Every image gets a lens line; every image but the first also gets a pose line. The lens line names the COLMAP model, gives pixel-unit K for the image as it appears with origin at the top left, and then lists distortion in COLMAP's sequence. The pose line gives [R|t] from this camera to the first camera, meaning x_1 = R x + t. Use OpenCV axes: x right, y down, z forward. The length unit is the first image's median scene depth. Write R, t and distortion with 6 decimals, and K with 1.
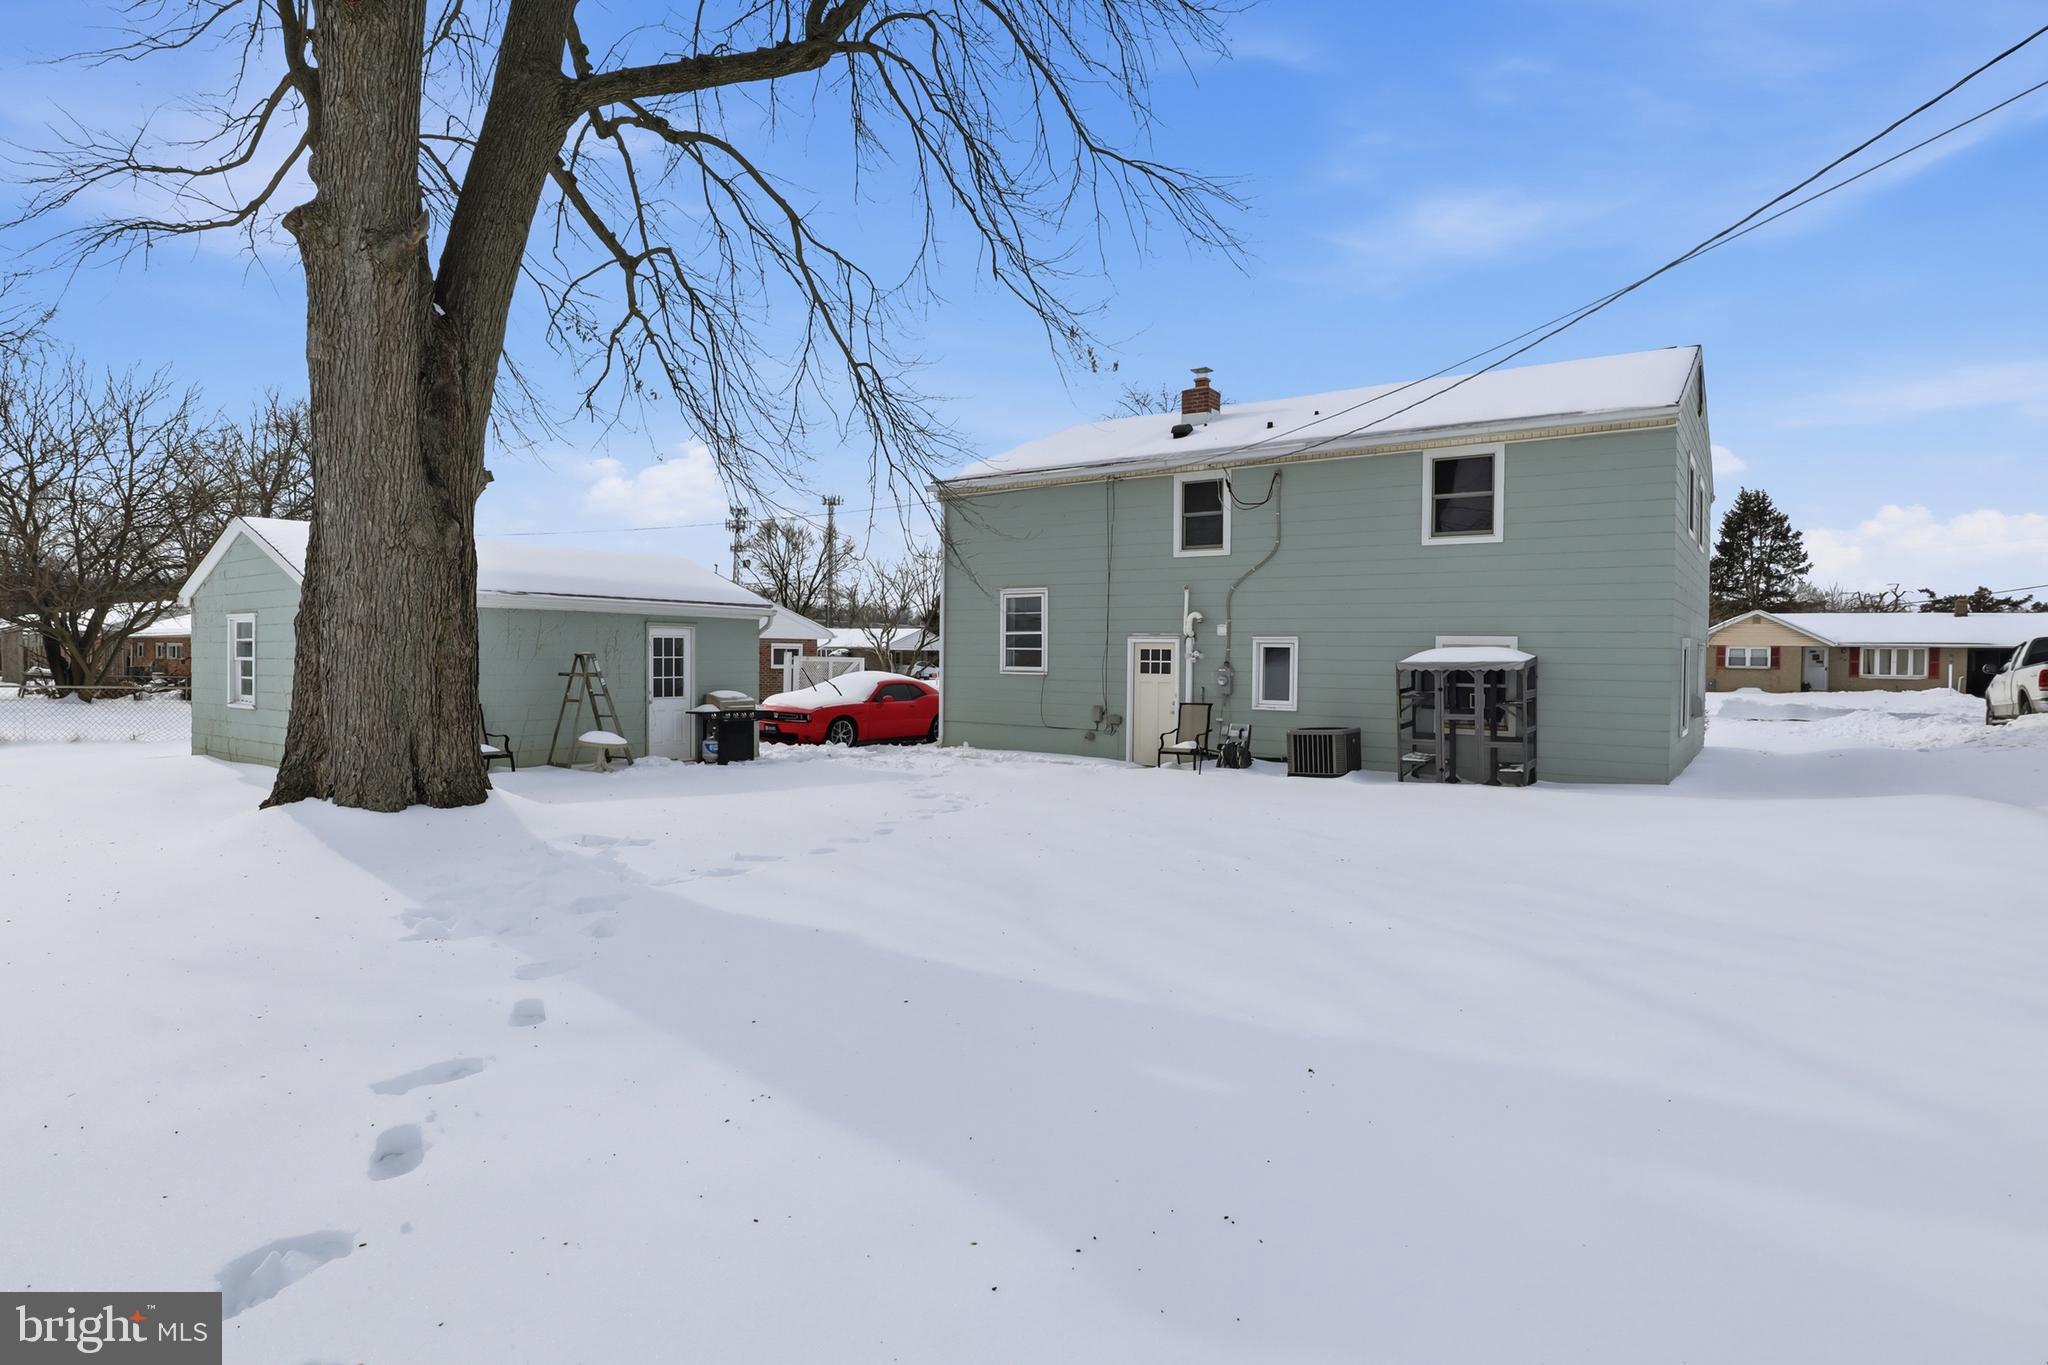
lens RADIAL K [[1057.9, 0, 1025.5], [0, 1057.9, 673.1], [0, 0, 1]] dist [-0.026277, 0.001106]
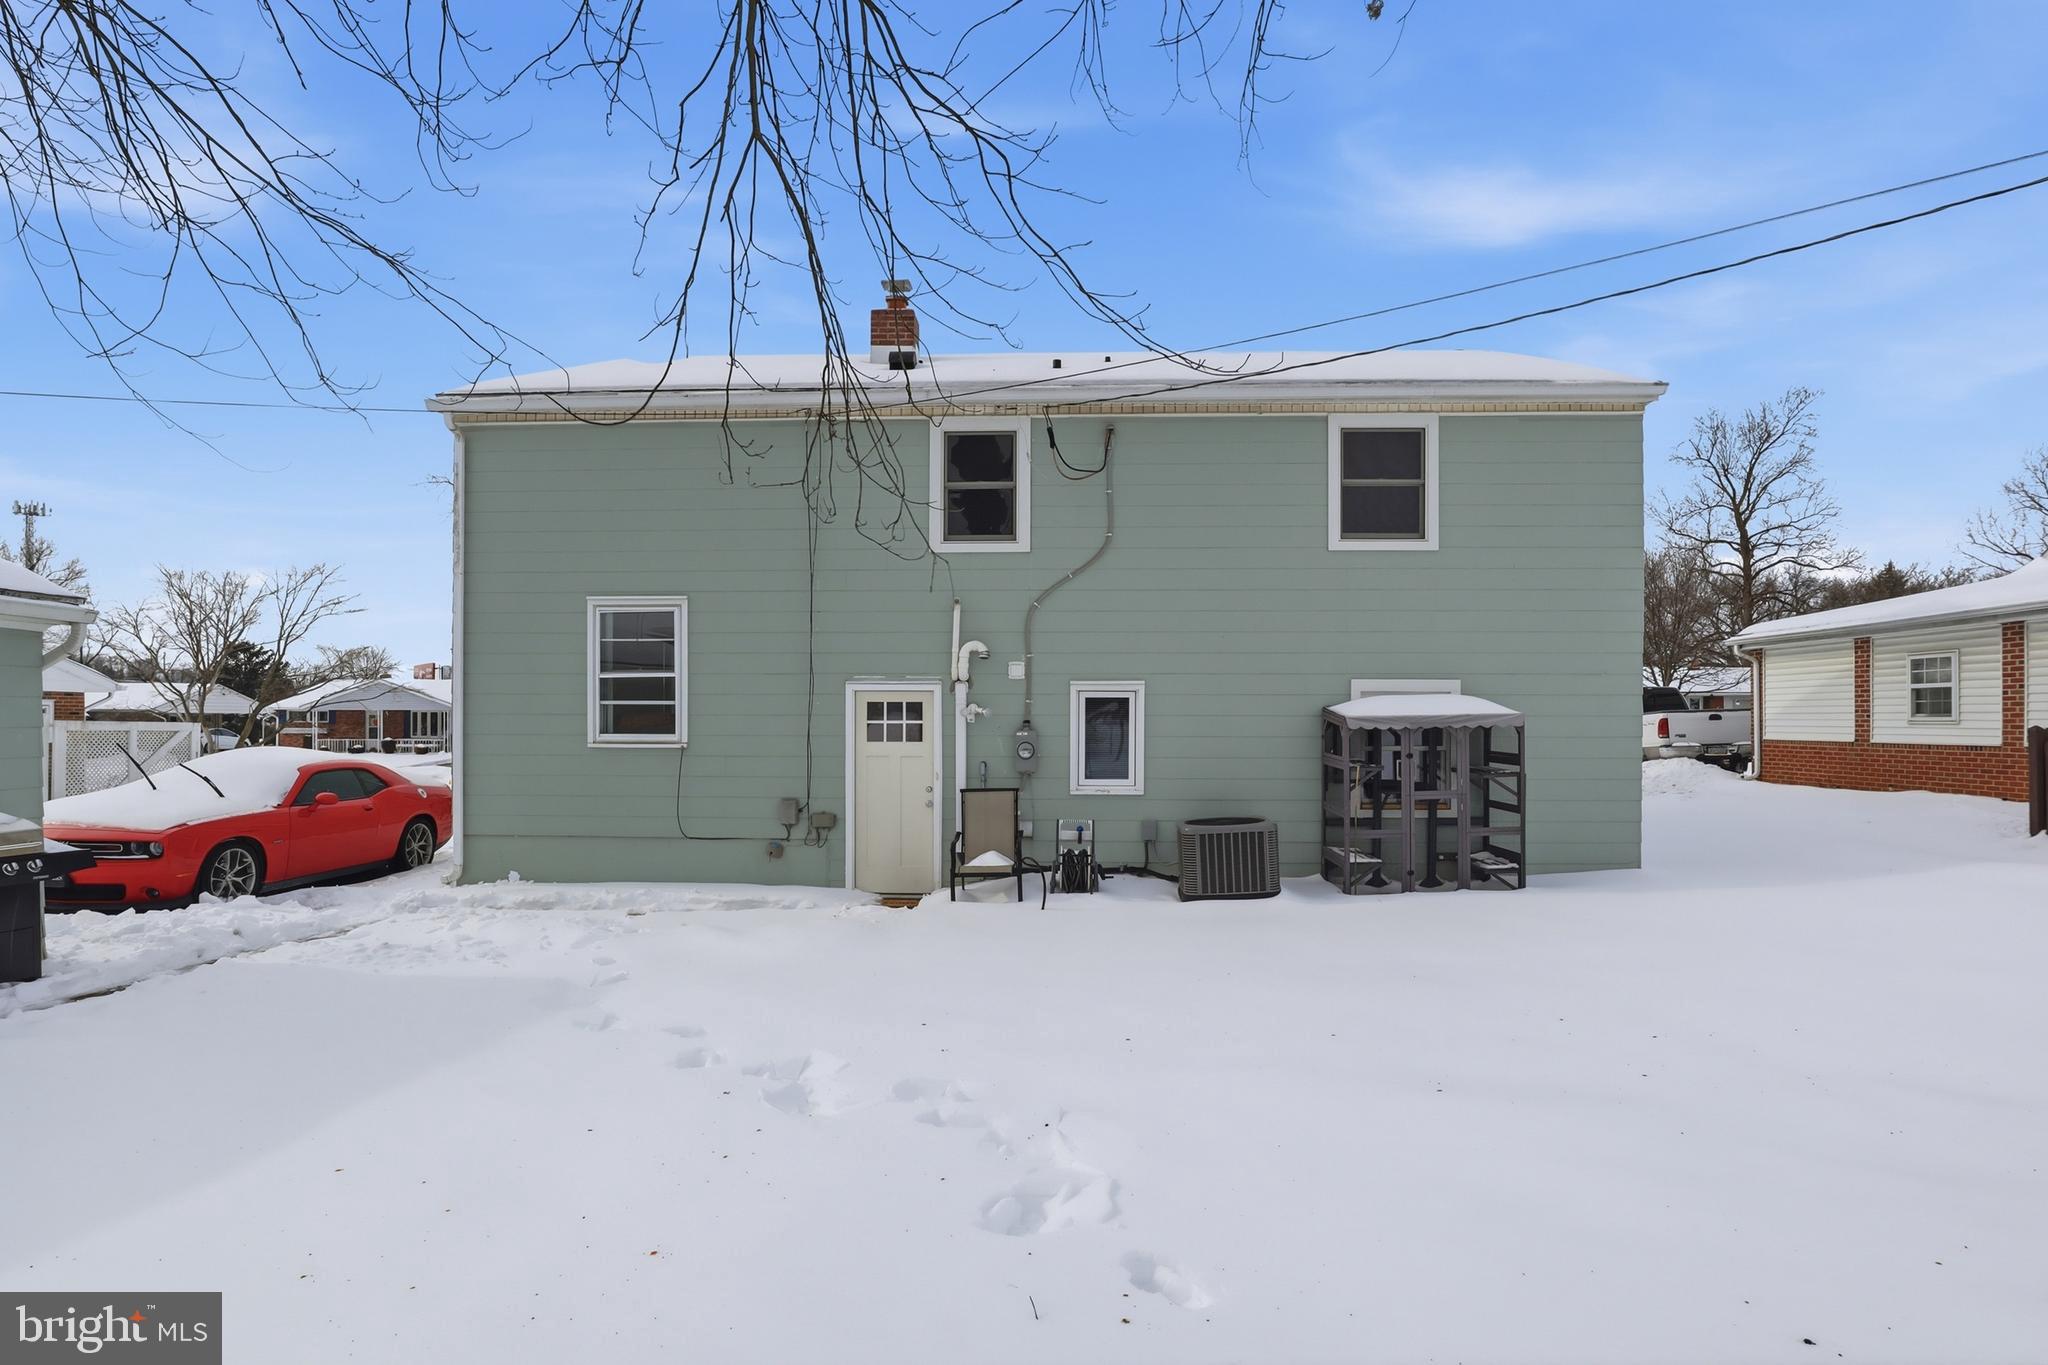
lens RADIAL K [[1057.9, 0, 995.4], [0, 1057.9, 721.1], [0, 0, 1]] dist [-0.026277, 0.001106]
pose [[0.838555, -0.010427, 0.544717, -0.166318], [0.017572, 0.999814, -0.007912, -0.005730], [-0.544534, 0.016206, 0.838583, 0.469860]]
